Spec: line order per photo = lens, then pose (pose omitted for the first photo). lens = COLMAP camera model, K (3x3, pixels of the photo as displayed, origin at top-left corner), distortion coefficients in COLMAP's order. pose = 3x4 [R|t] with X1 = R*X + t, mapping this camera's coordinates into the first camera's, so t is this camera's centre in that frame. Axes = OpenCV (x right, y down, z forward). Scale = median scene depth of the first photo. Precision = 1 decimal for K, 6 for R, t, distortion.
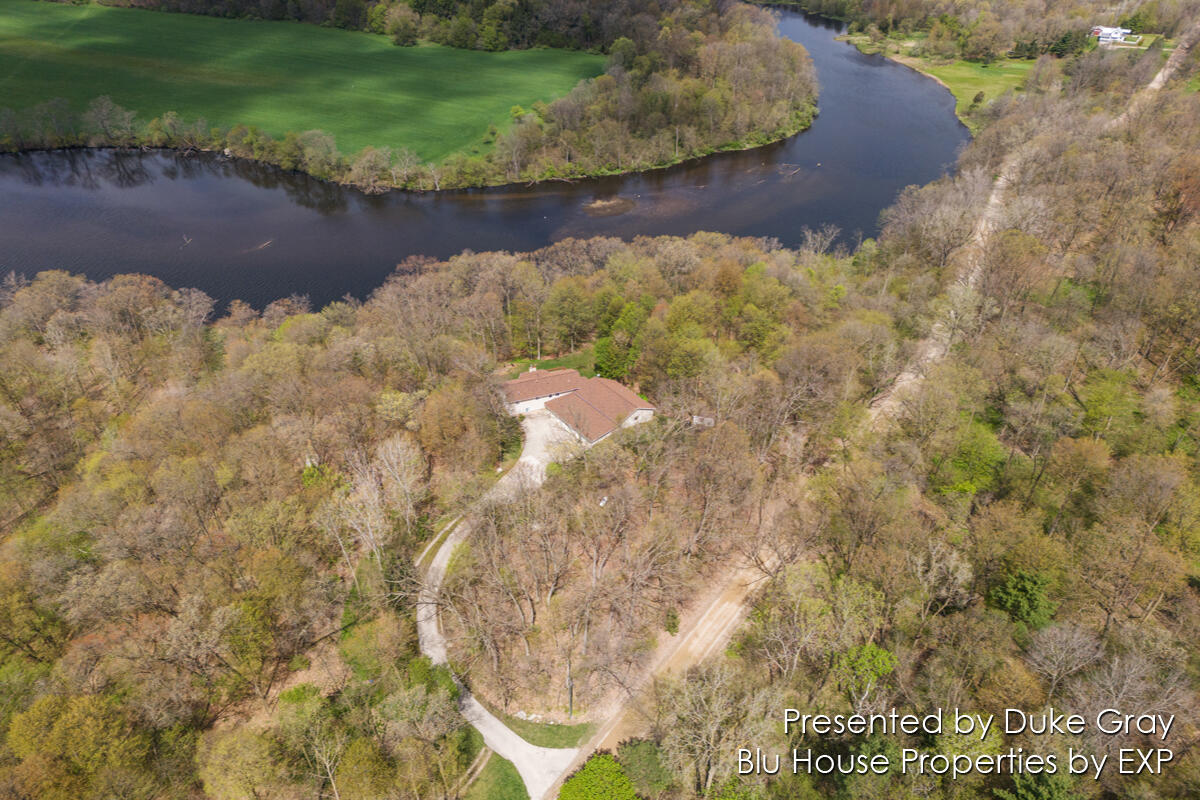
lens RADIAL K [[793.3, 0, 623.6], [0, 793.3, 404.5], [0, 0, 1]] dist [0.019164, -0.004146]
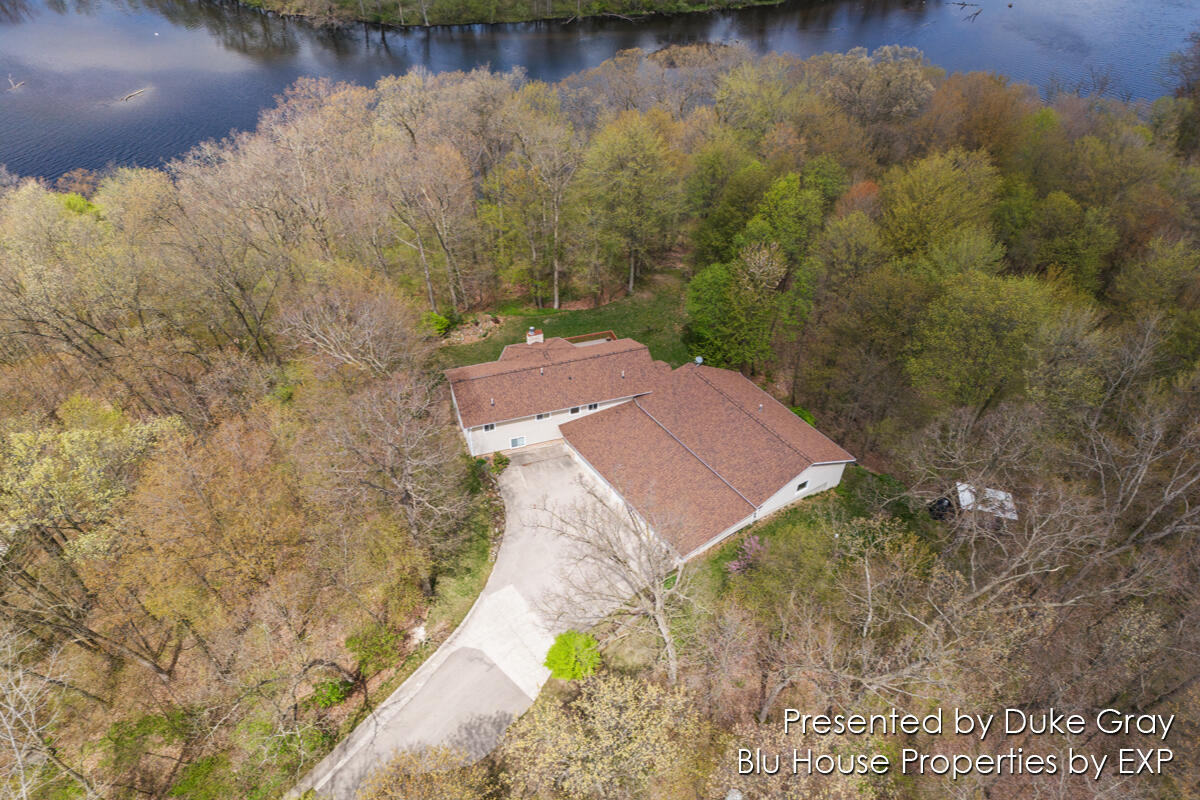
lens RADIAL K [[793.3, 0, 623.6], [0, 793.3, 404.5], [0, 0, 1]] dist [0.019164, -0.004146]
pose [[0.997754, 0.042464, -0.051802, -0.046206], [-0.037548, 0.995010, 0.092440, -0.048480], [0.055469, -0.090287, 0.994370, 0.584967]]
